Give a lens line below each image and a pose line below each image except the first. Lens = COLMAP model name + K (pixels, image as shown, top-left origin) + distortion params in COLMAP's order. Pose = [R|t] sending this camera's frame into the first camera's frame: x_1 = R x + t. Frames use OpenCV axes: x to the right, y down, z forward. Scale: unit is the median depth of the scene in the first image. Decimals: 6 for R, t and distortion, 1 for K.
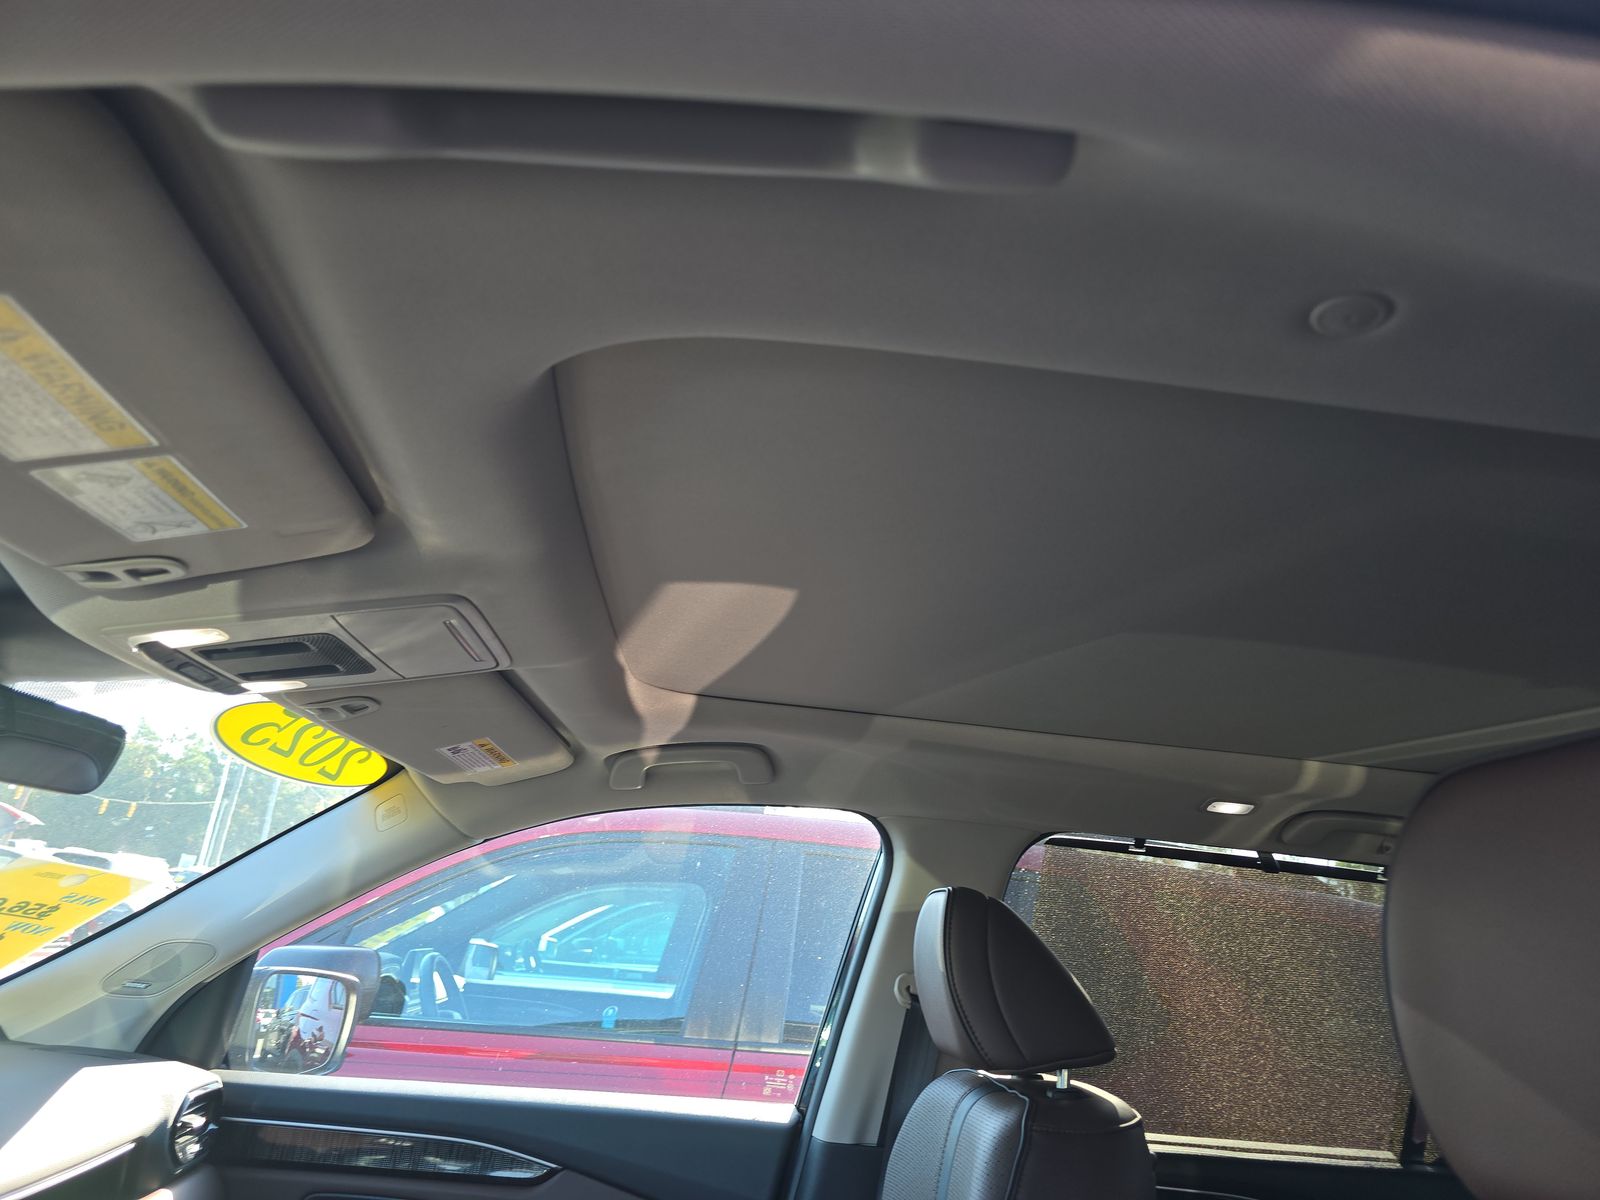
lens RADIAL K [[1068.6, 0, 798.1], [0, 1068.6, 611.0], [0, 0, 1]] dist [0.033523, -0.033880]
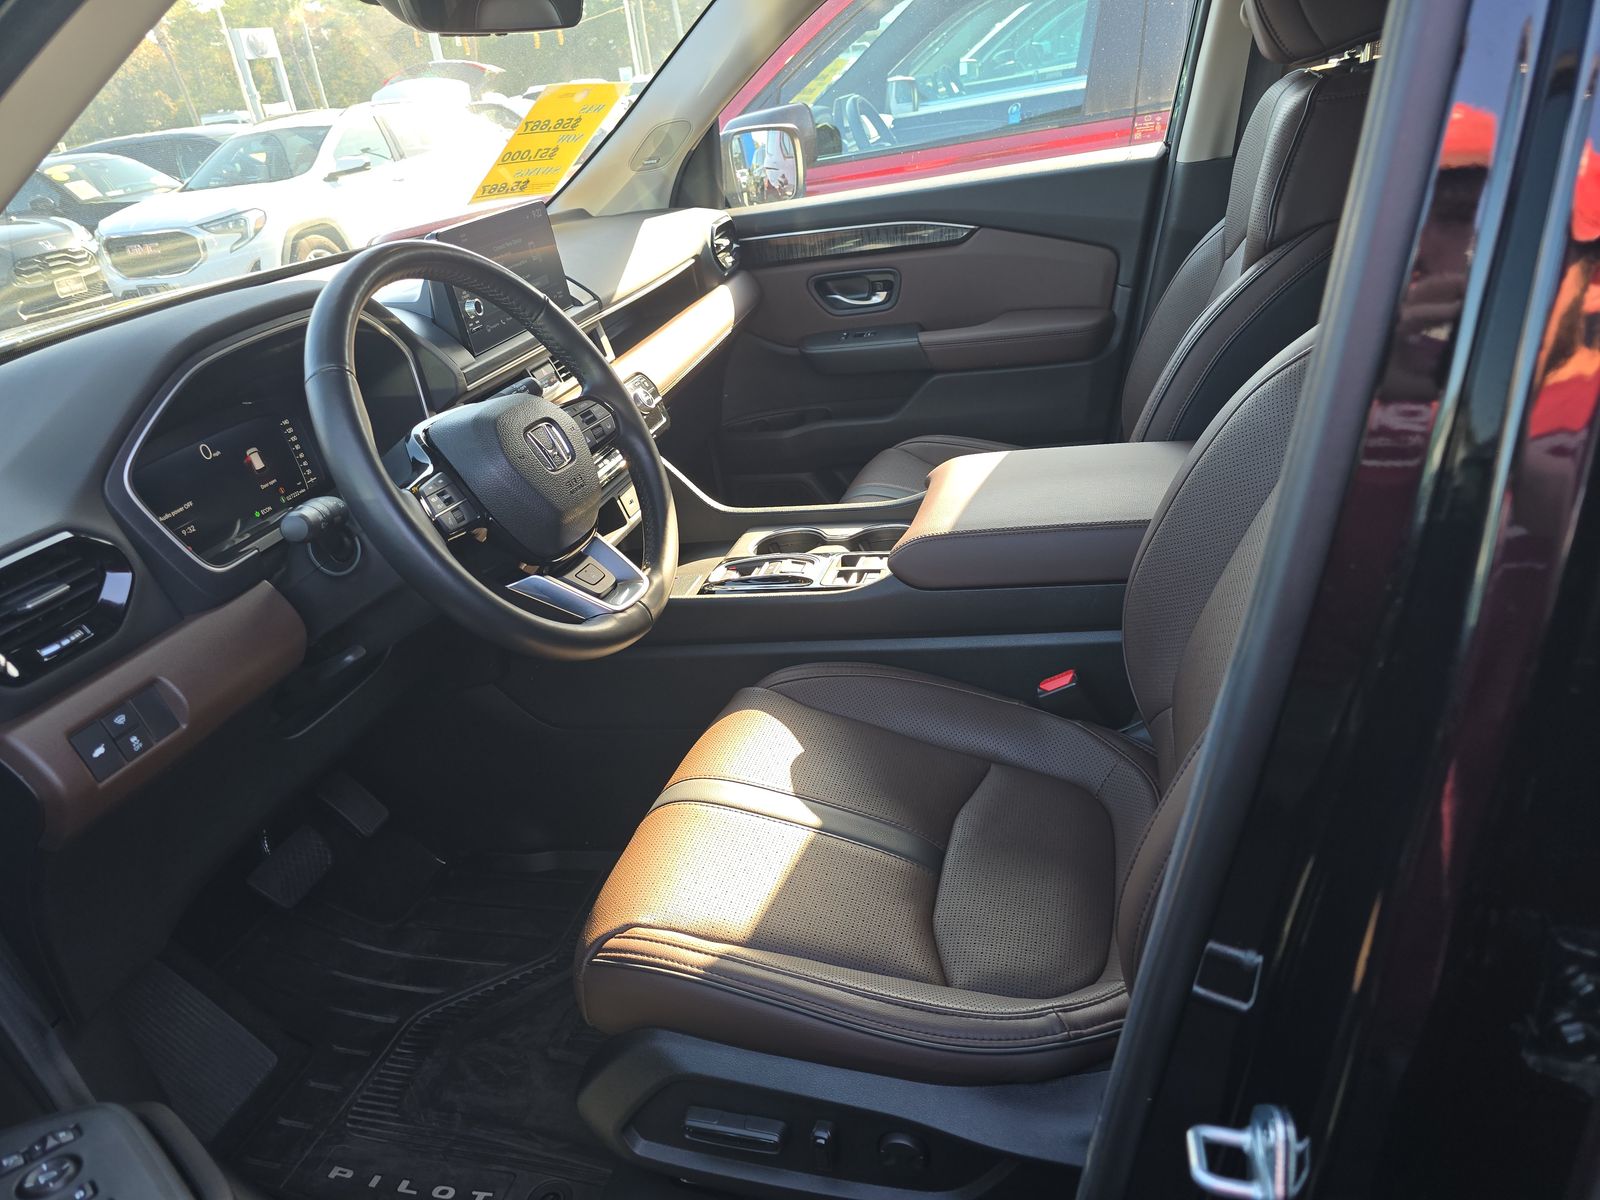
lens RADIAL K [[1068.6, 0, 791.0], [0, 1068.6, 609.5], [0, 0, 1]] dist [0.033523, -0.033880]
pose [[0.903660, -0.040637, -0.426319, 0.077699], [0.326997, 0.708294, 0.625614, -0.034677], [0.276536, -0.704747, 0.653345, -0.173698]]
